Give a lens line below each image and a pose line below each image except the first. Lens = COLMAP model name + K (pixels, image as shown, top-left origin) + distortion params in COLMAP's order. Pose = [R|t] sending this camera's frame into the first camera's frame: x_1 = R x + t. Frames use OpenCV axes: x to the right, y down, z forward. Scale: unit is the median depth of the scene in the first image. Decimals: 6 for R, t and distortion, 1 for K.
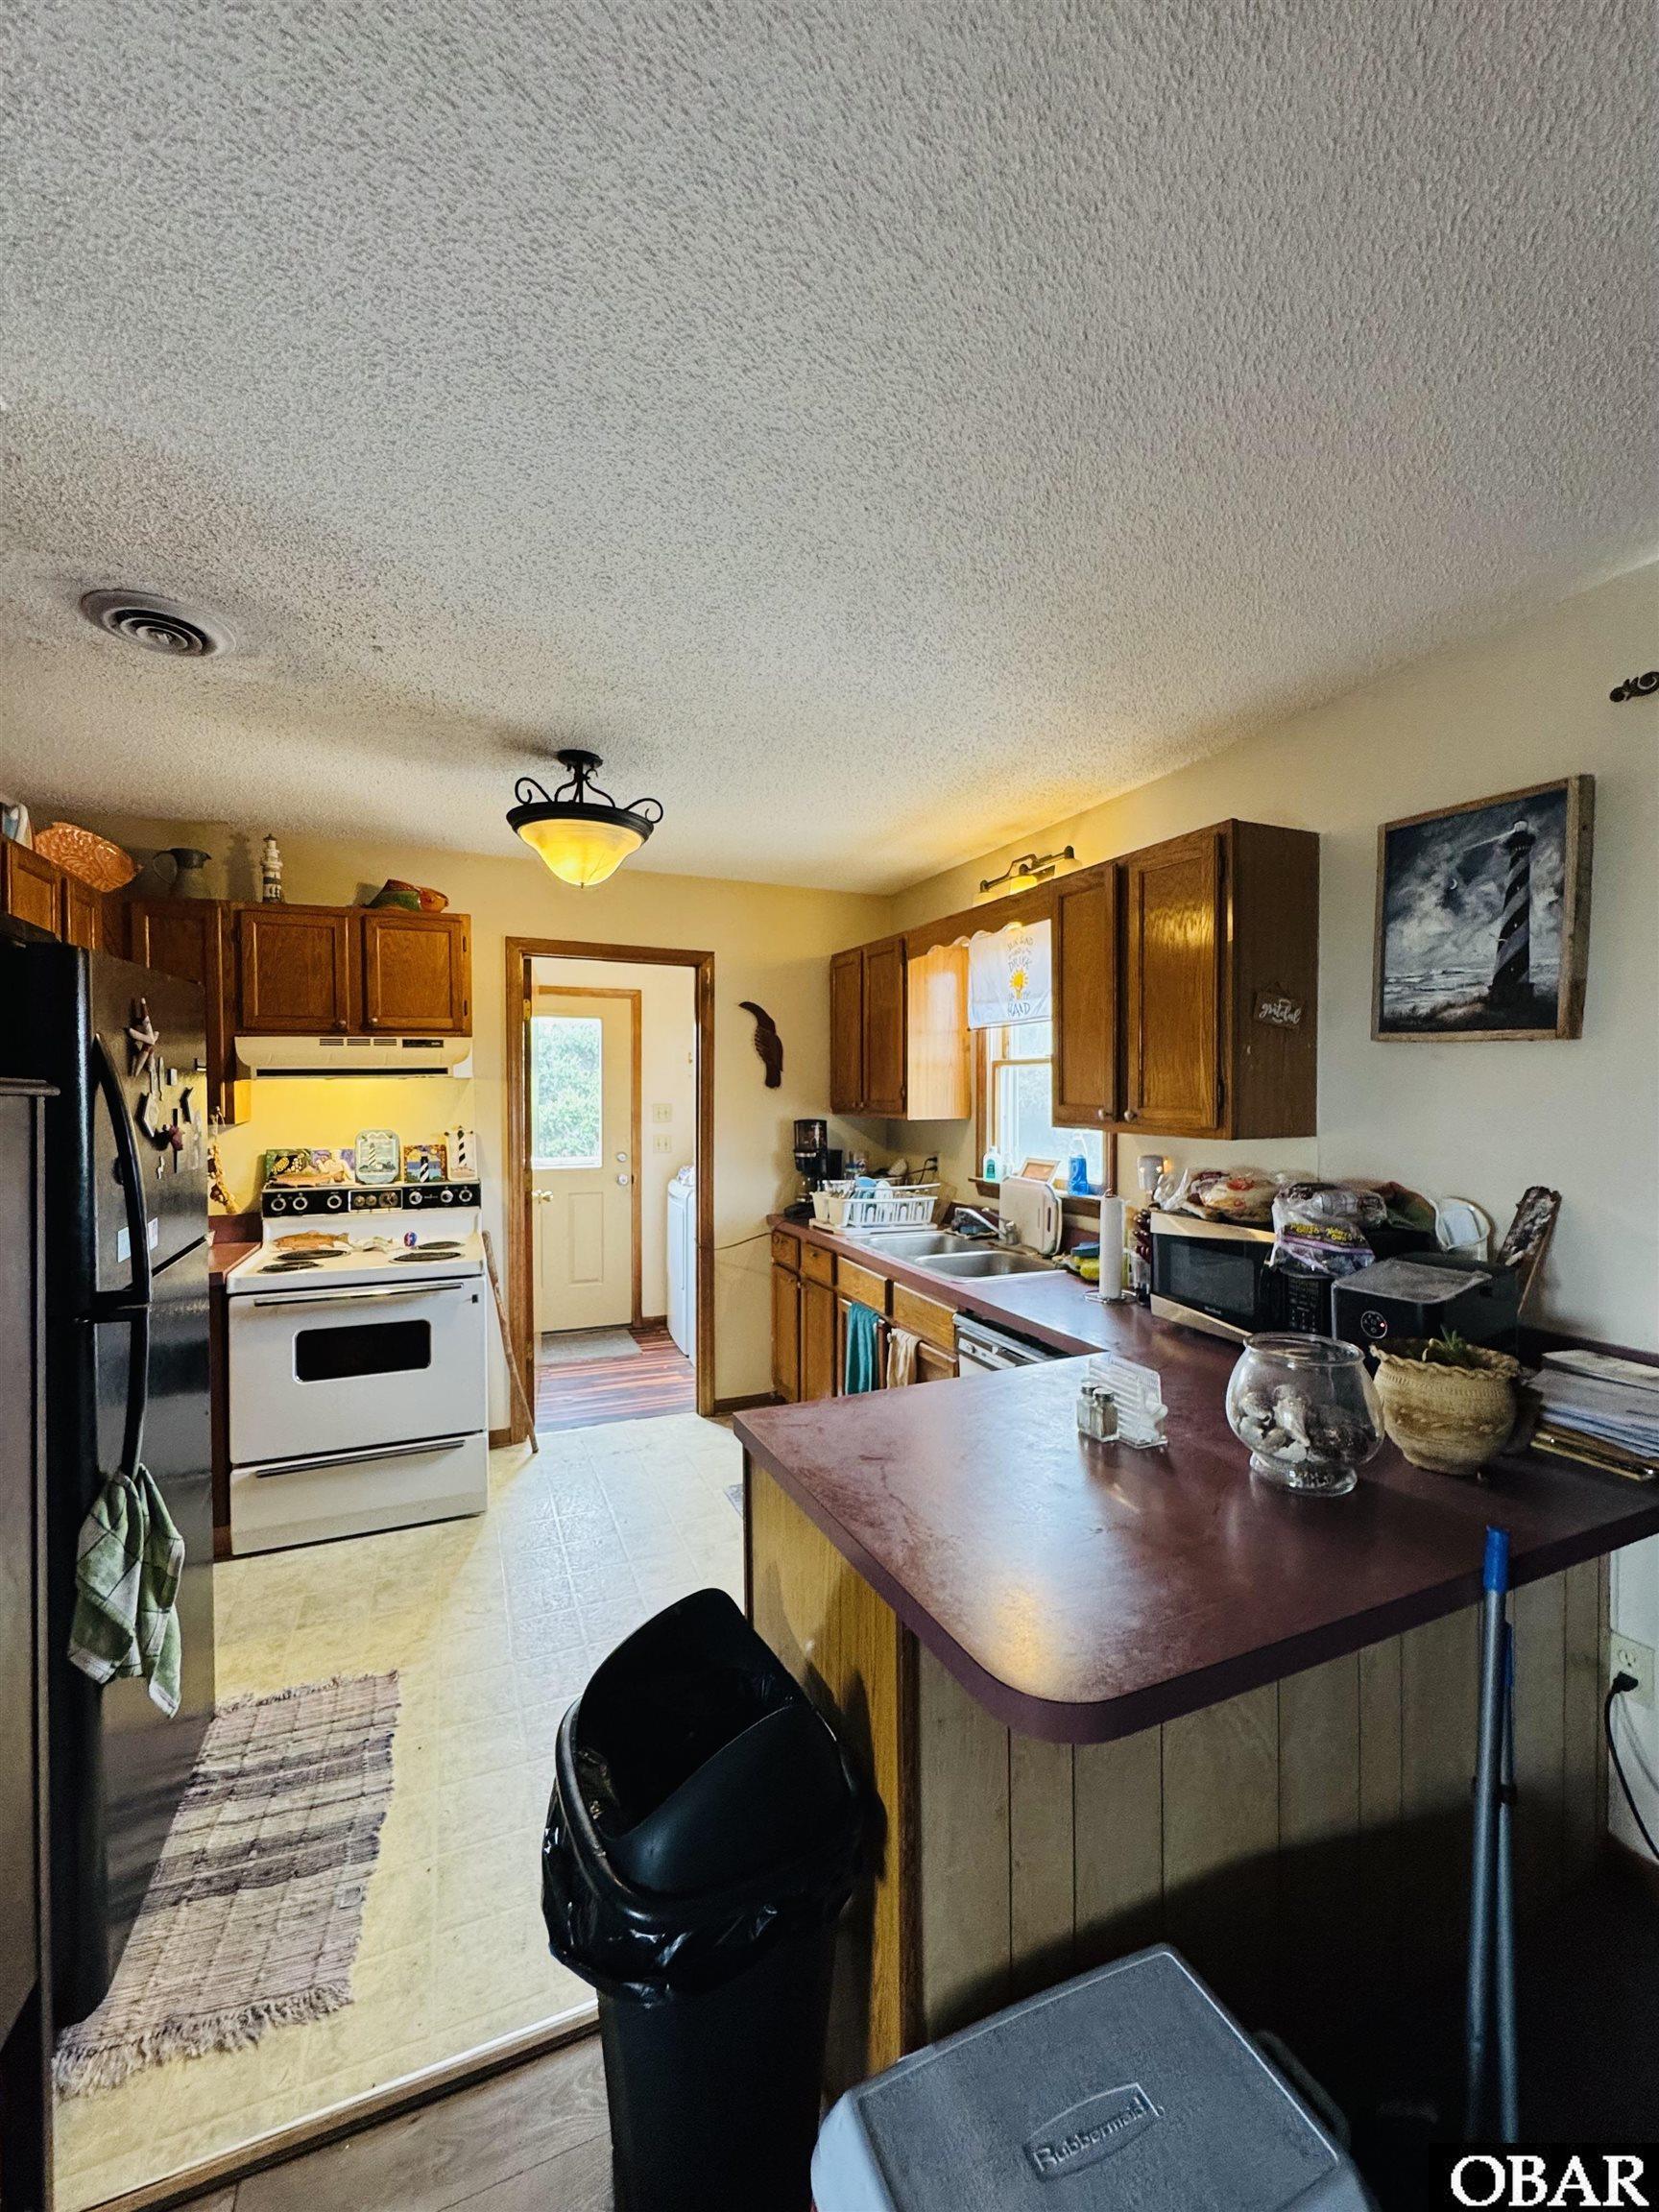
lens RADIAL K [[891.6, 0, 825.9], [0, 891.6, 1105.9], [0, 0, 1]] dist [-0.003526, 0.000491]
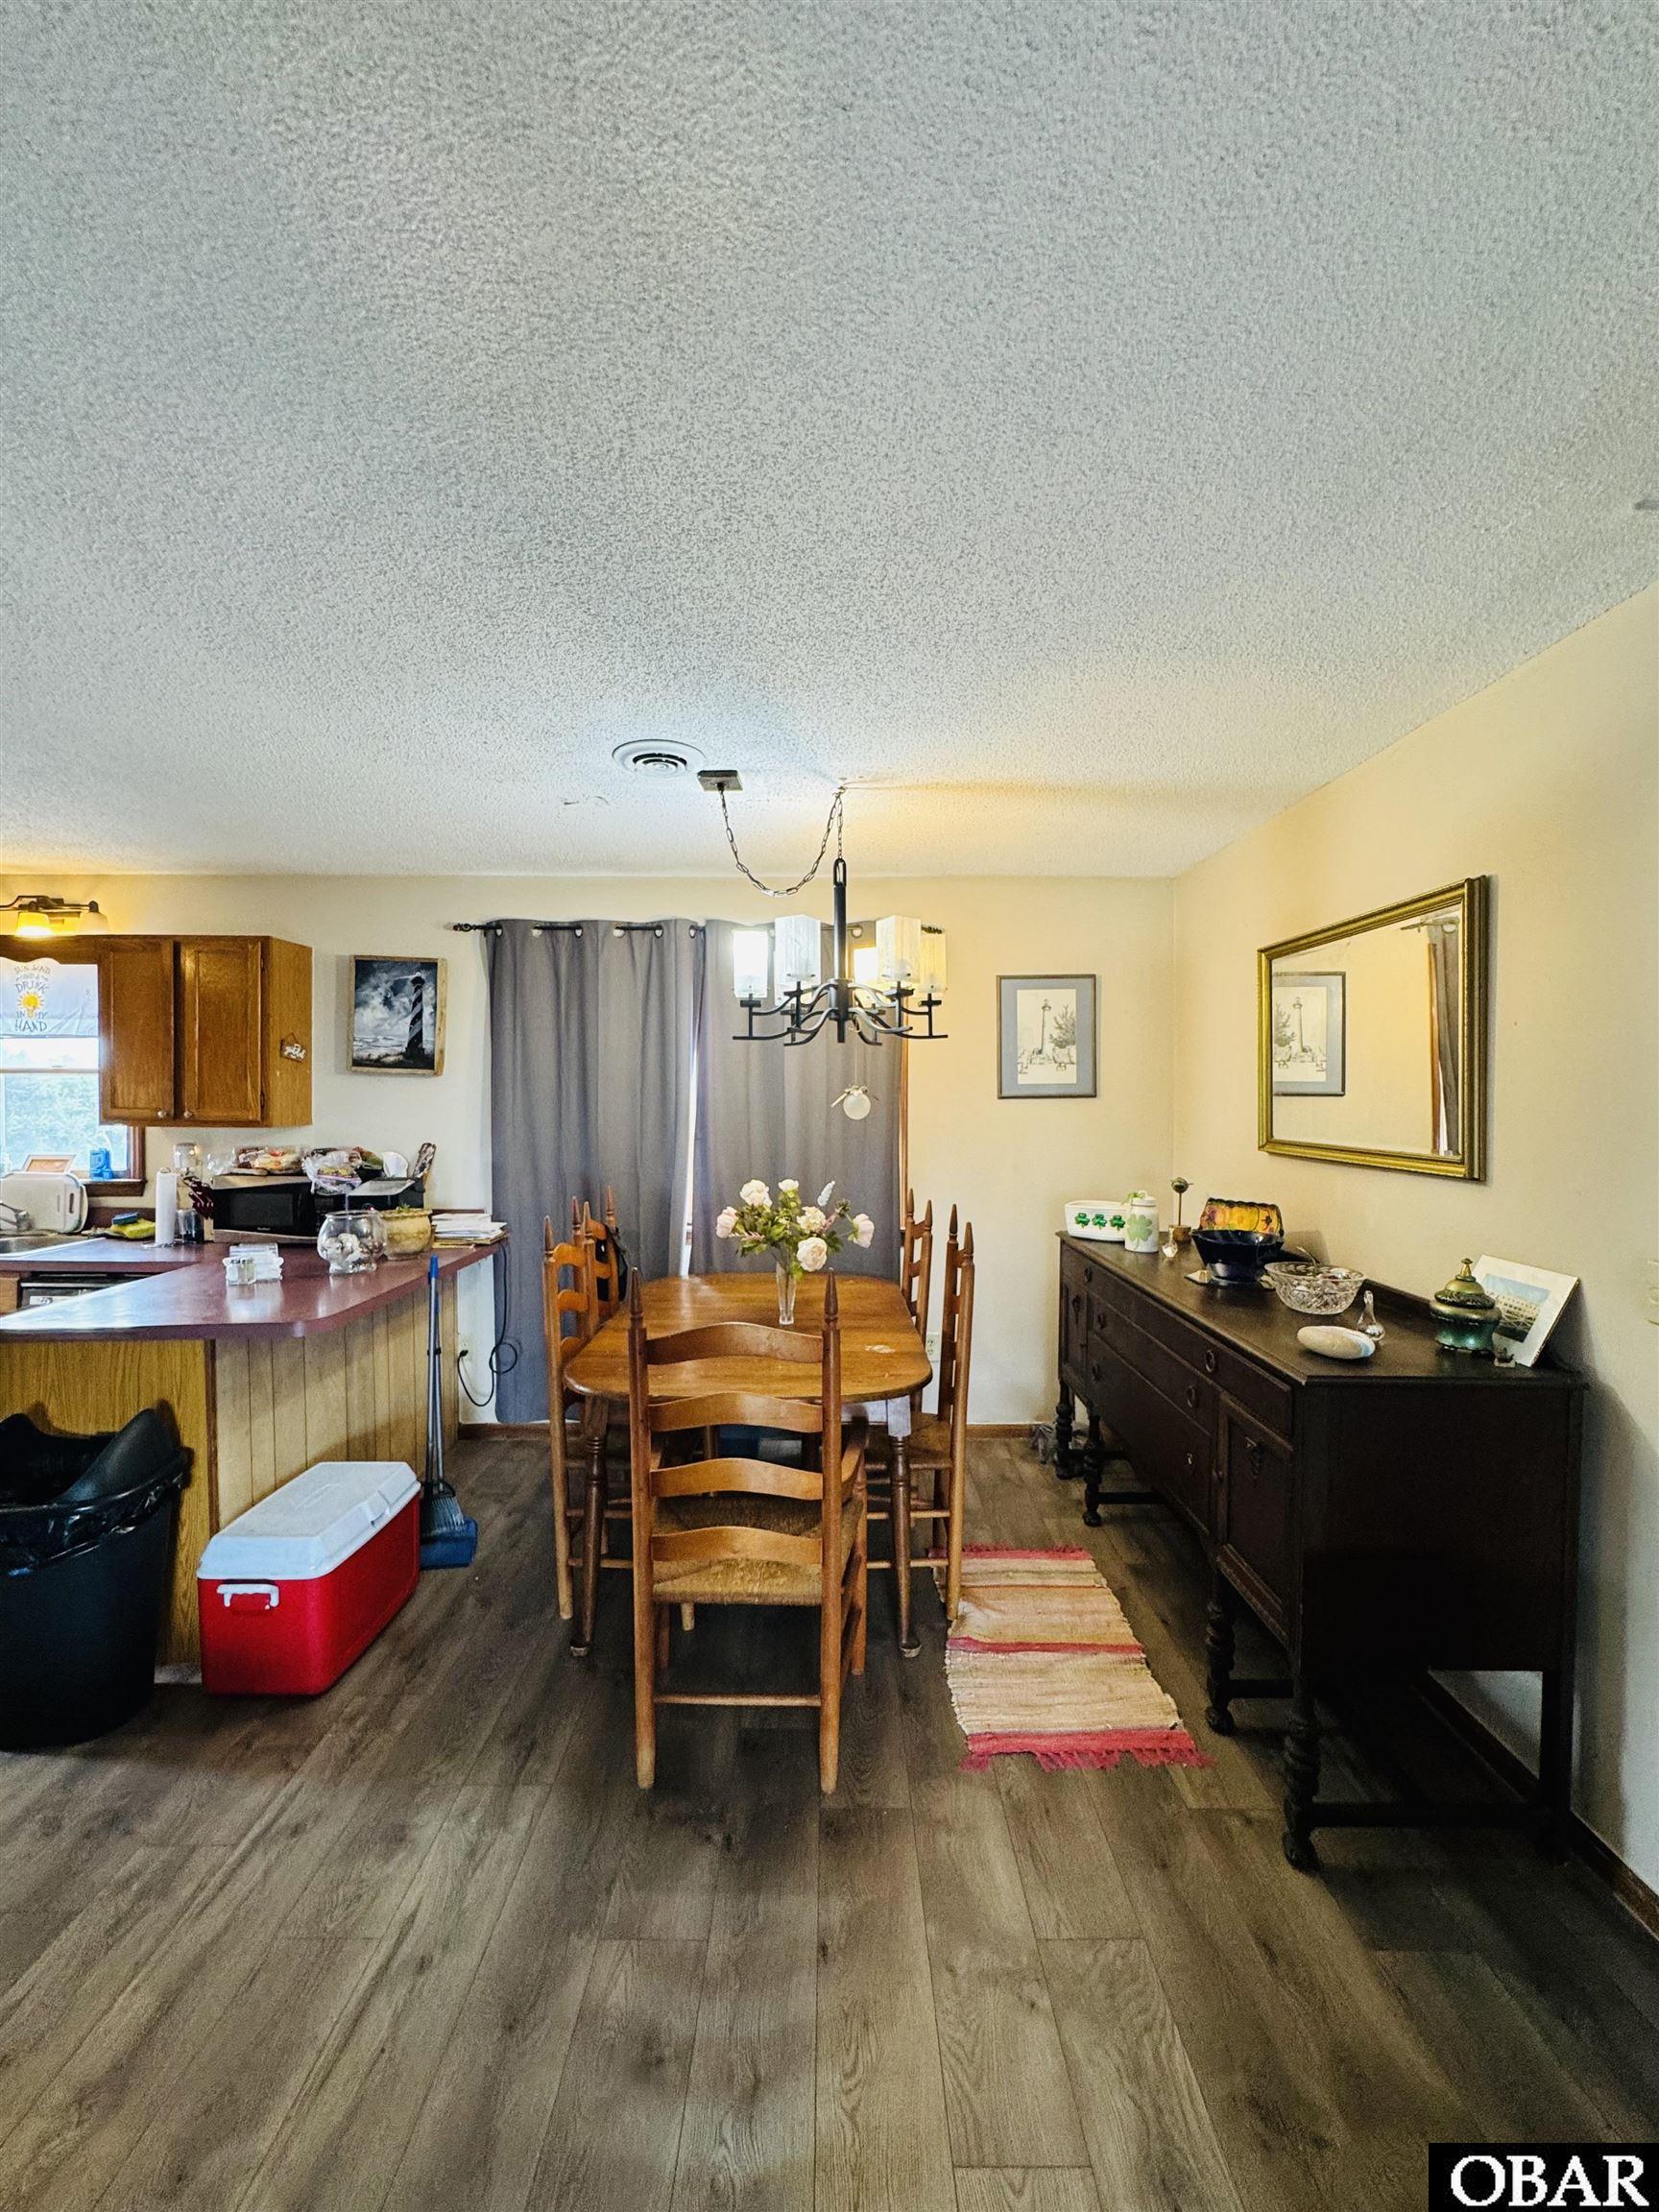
lens RADIAL K [[891.6, 0, 828.5], [0, 891.6, 1103.2], [0, 0, 1]] dist [-0.003526, 0.000491]
pose [[0.412490, -0.008698, 0.910921, -0.676697], [0.010958, 0.999929, 0.004586, -0.003547], [-0.910896, 0.008090, 0.412556, -0.687992]]
